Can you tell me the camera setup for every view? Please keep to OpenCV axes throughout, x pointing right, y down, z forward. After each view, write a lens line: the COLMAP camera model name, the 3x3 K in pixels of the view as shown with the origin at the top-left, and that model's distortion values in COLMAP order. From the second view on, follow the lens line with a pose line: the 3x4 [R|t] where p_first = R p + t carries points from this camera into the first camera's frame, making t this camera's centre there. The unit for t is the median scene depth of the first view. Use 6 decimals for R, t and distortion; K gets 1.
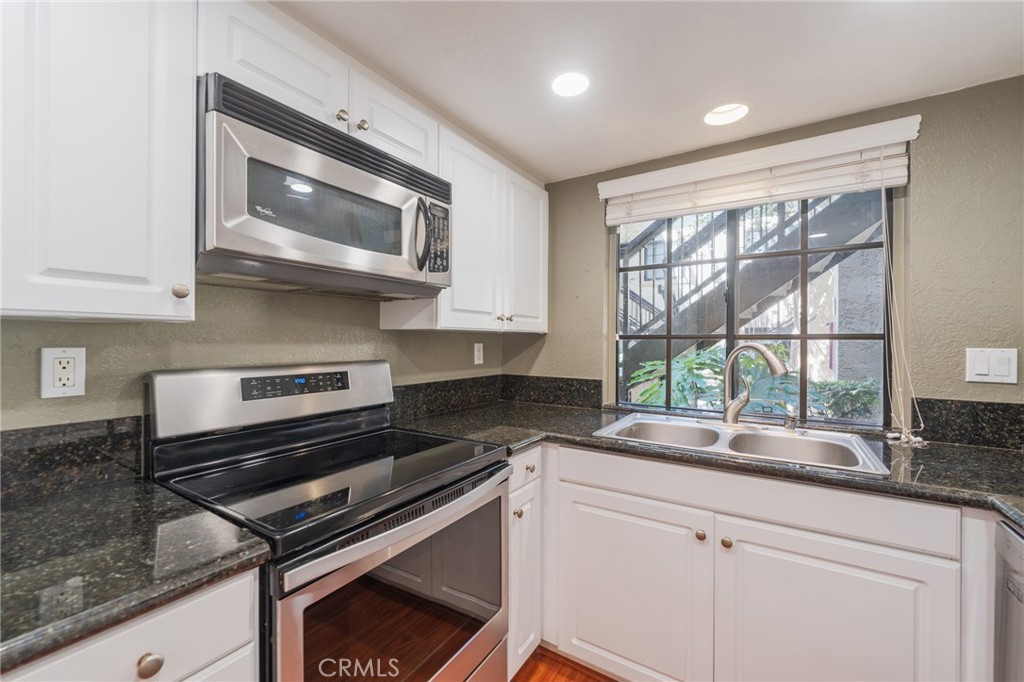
lens RADIAL K [[415.8, 0, 508.6], [0, 415.8, 338.4], [0, 0, 1]] dist [0.001187, -0.000310]
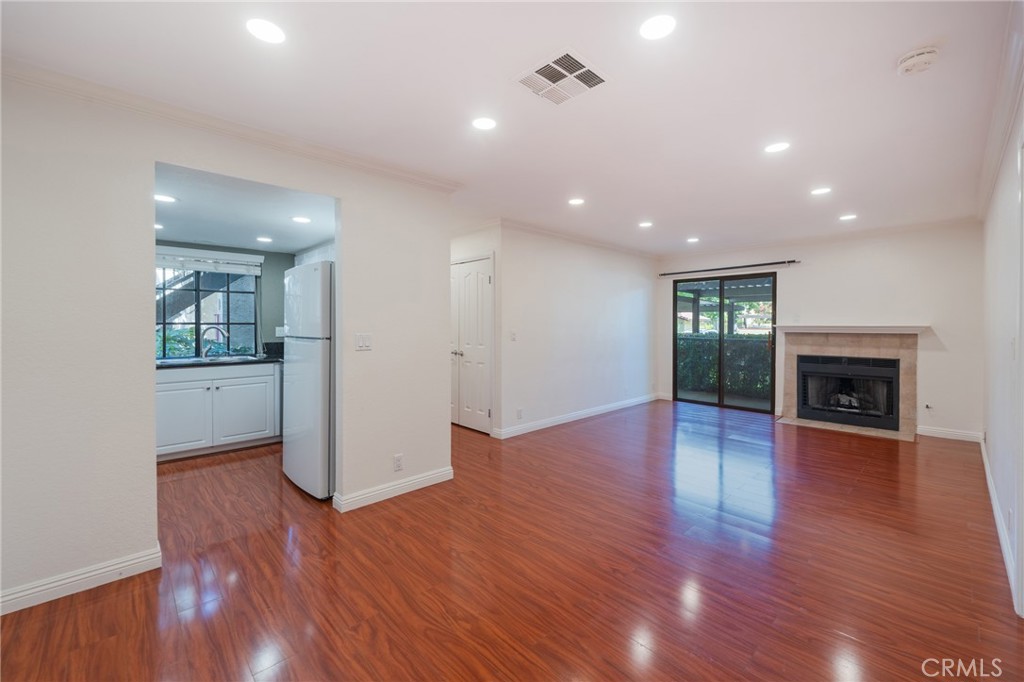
lens RADIAL K [[415.8, 0, 509.0], [0, 415.8, 329.9], [0, 0, 1]] dist [0.001187, -0.000310]
pose [[0.242743, -0.014254, 0.969986, -1.702139], [0.003014, 0.999898, 0.013939, 0.004847], [-0.970086, -0.000460, 0.242761, -1.640548]]
